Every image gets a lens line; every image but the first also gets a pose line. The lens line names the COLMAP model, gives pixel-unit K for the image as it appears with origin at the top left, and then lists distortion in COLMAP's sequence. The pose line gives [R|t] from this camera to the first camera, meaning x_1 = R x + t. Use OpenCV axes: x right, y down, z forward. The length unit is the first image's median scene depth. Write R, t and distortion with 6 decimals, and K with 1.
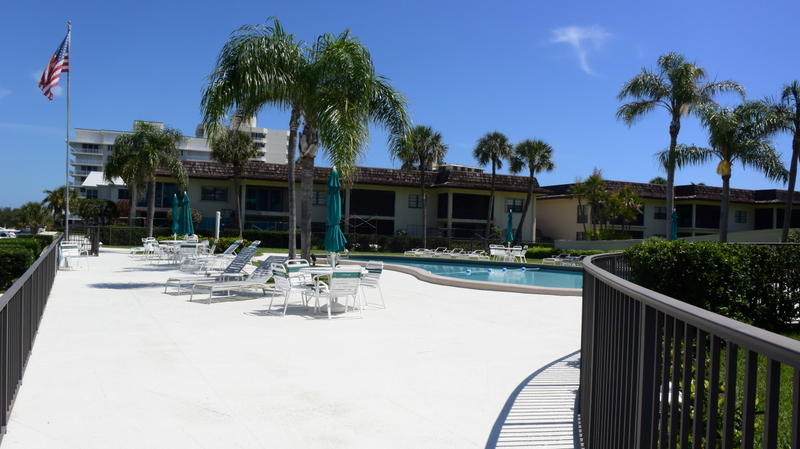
lens RADIAL K [[631.9, 0, 402.7], [0, 631.9, 228.1], [0, 0, 1]] dist [-0.132974, 0.086498]
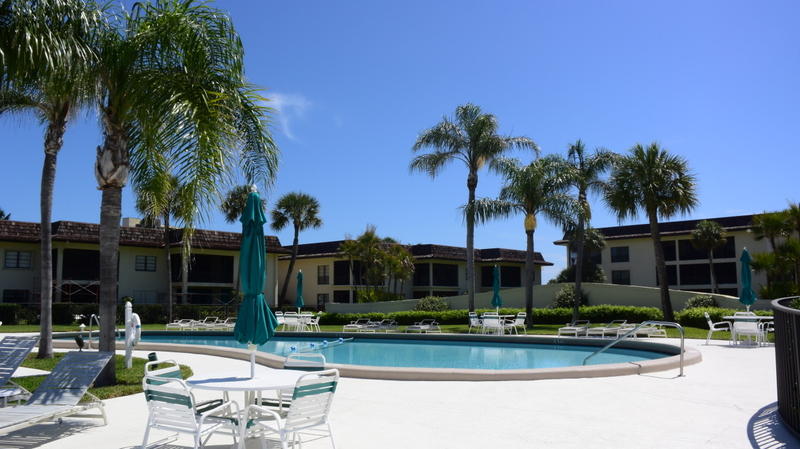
lens RADIAL K [[631.9, 0, 402.7], [0, 631.9, 228.1], [0, 0, 1]] dist [-0.132974, 0.086498]
pose [[0.893224, 0.014561, 0.449376, -0.090010], [0.030152, 0.995285, -0.092184, -0.002885], [-0.448599, 0.095890, 0.888574, 0.175876]]
